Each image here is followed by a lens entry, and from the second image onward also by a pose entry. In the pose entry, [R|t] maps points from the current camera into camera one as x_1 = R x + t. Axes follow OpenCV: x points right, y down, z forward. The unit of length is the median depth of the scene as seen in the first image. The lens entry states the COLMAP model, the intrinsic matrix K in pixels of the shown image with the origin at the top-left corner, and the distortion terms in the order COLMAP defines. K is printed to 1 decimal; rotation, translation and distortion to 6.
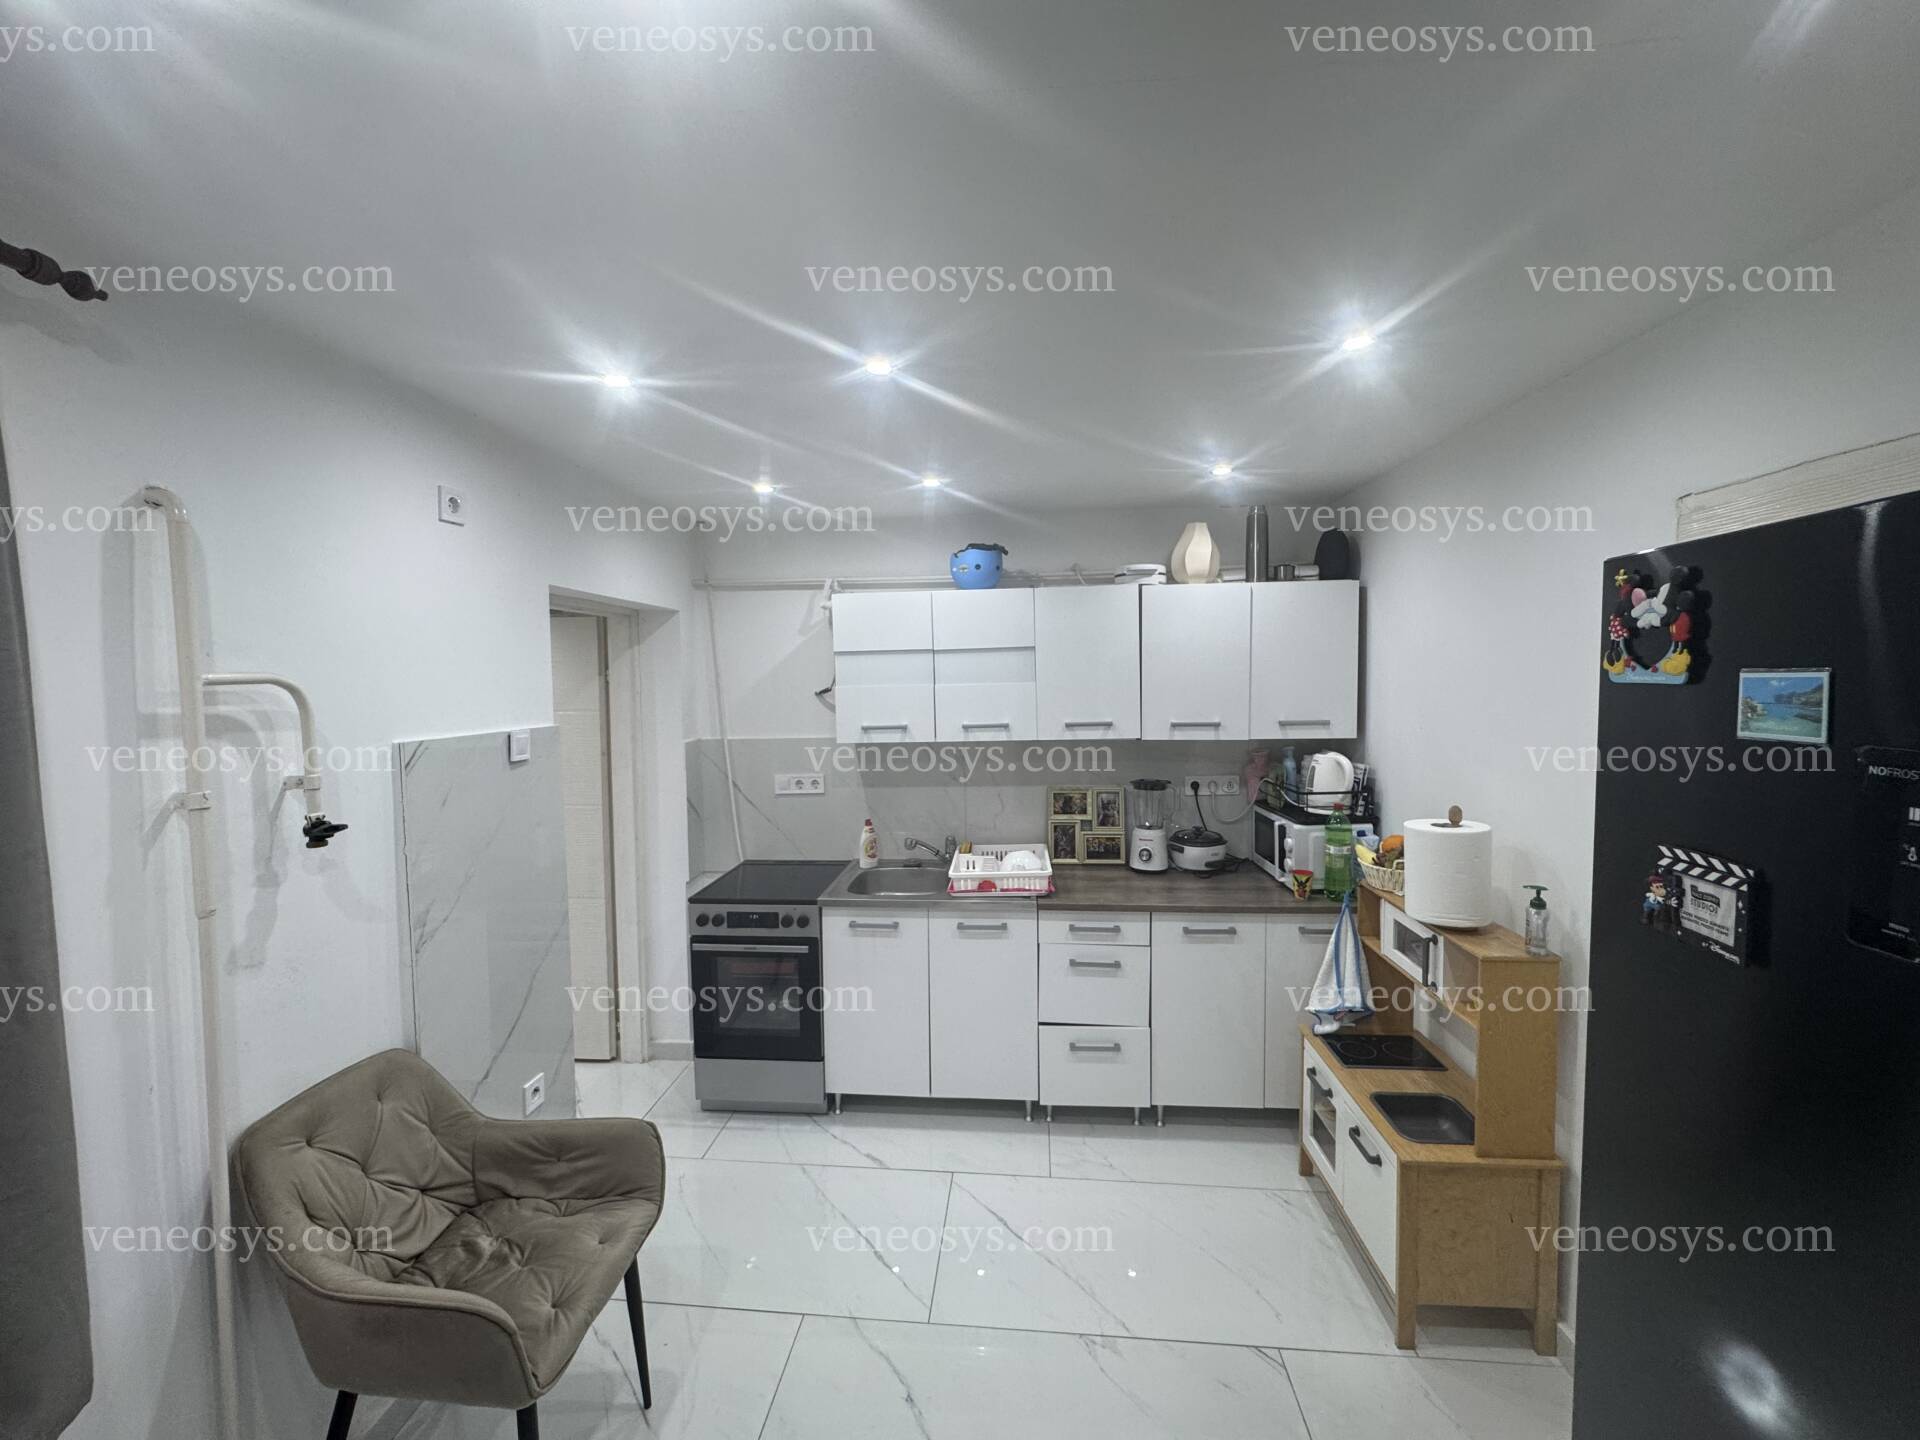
lens RADIAL K [[767.3, 0, 956.4], [0, 767.3, 713.8], [0, 0, 1]] dist [-0.006553, 0.000307]
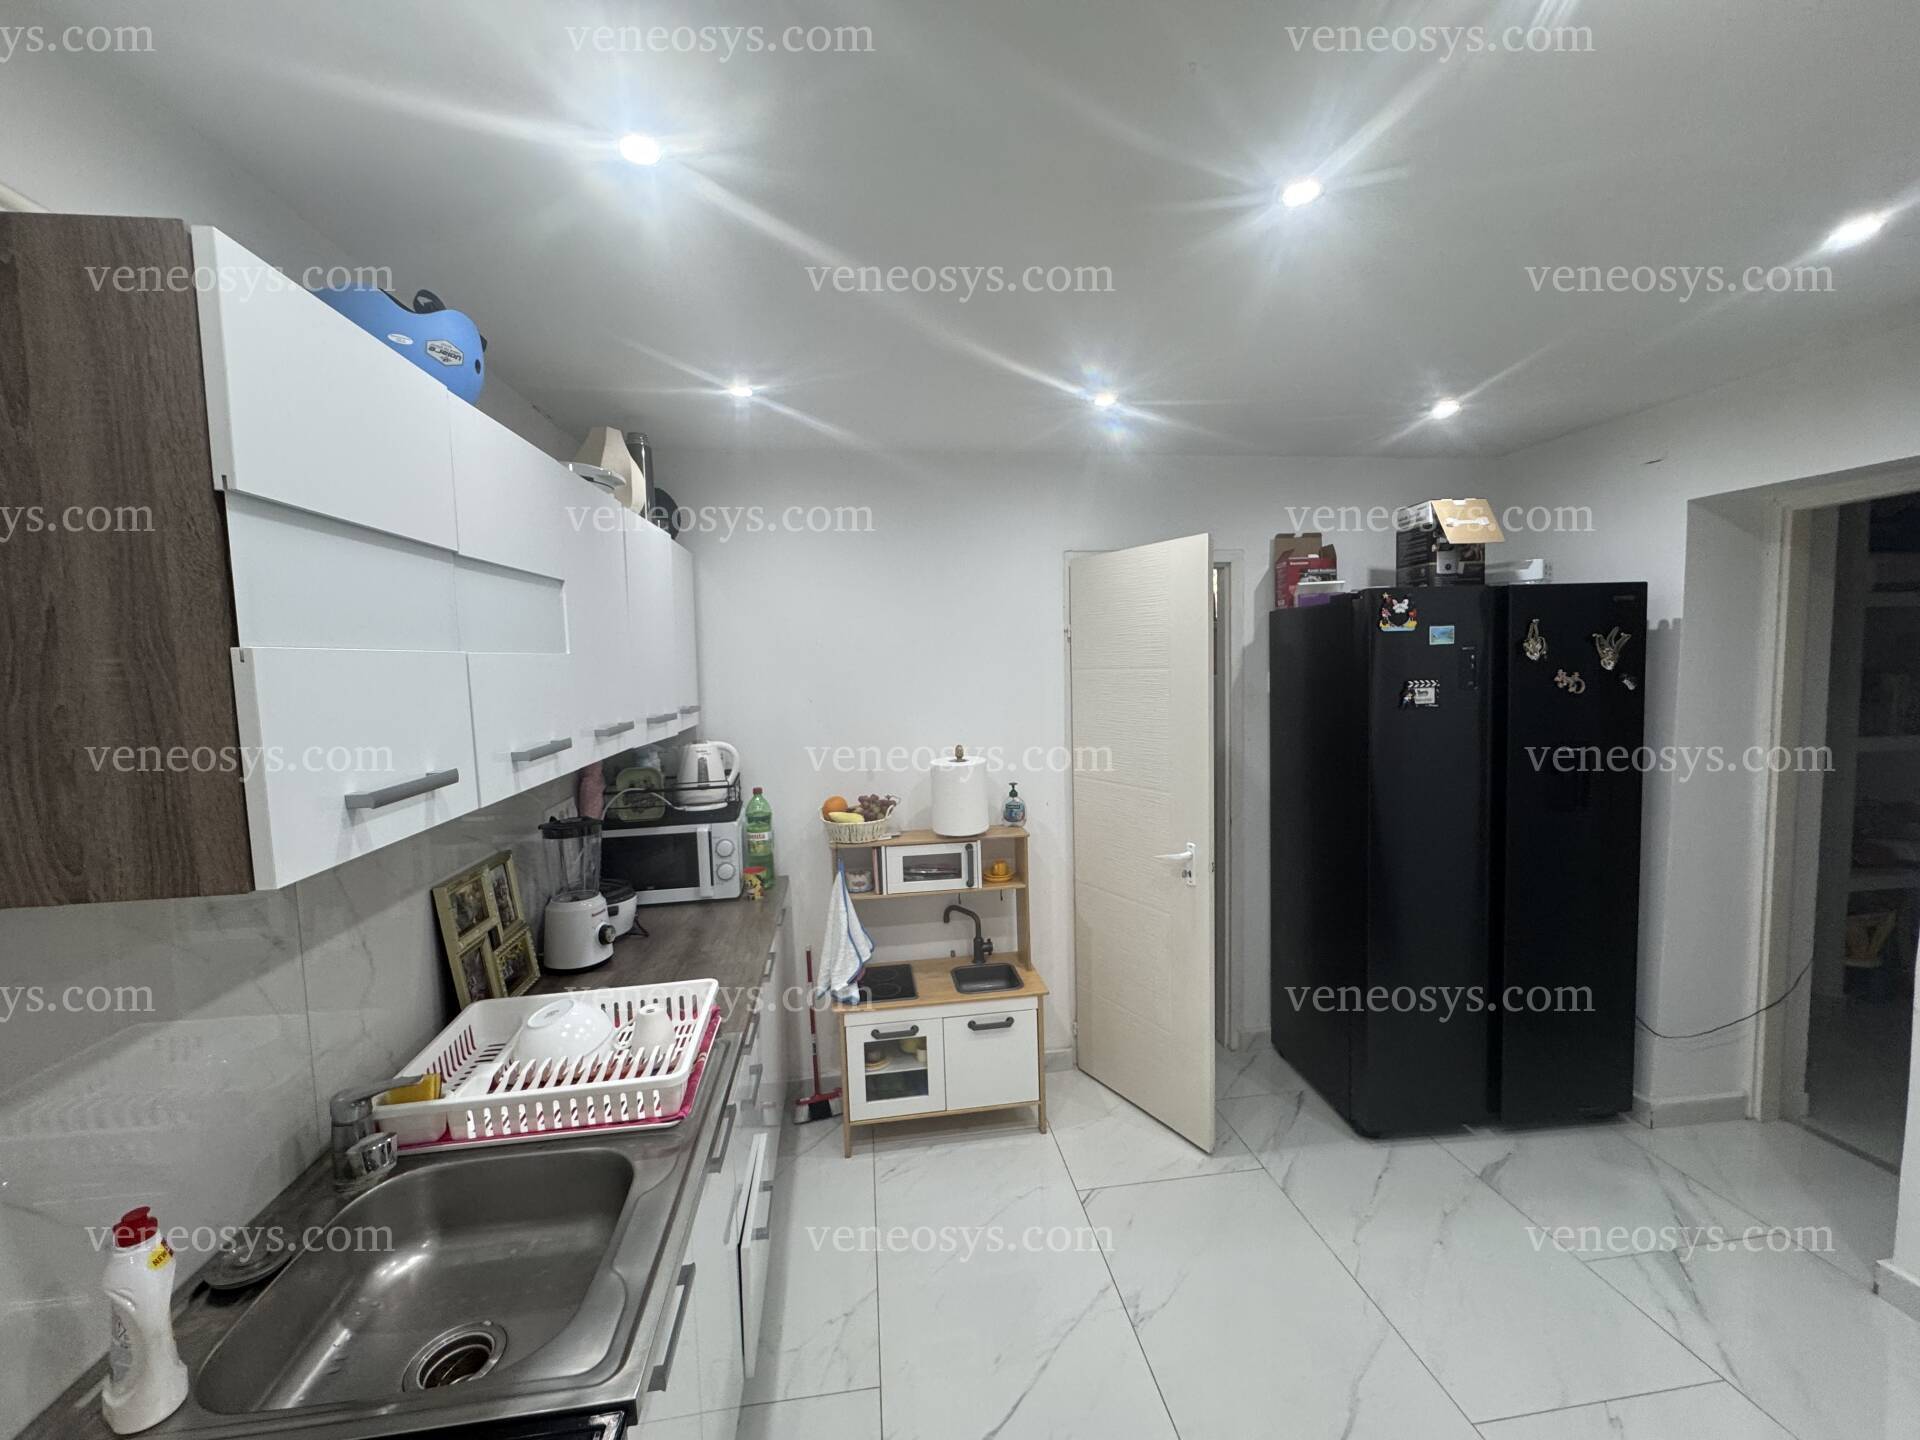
lens RADIAL K [[767.3, 0, 956.4], [0, 767.3, 713.8], [0, 0, 1]] dist [-0.006553, 0.000307]
pose [[-0.239291, -0.041627, 0.970055, -0.450529], [0.080740, 0.994767, 0.062604, -0.011906], [-0.967585, 0.093303, -0.234678, 0.930900]]
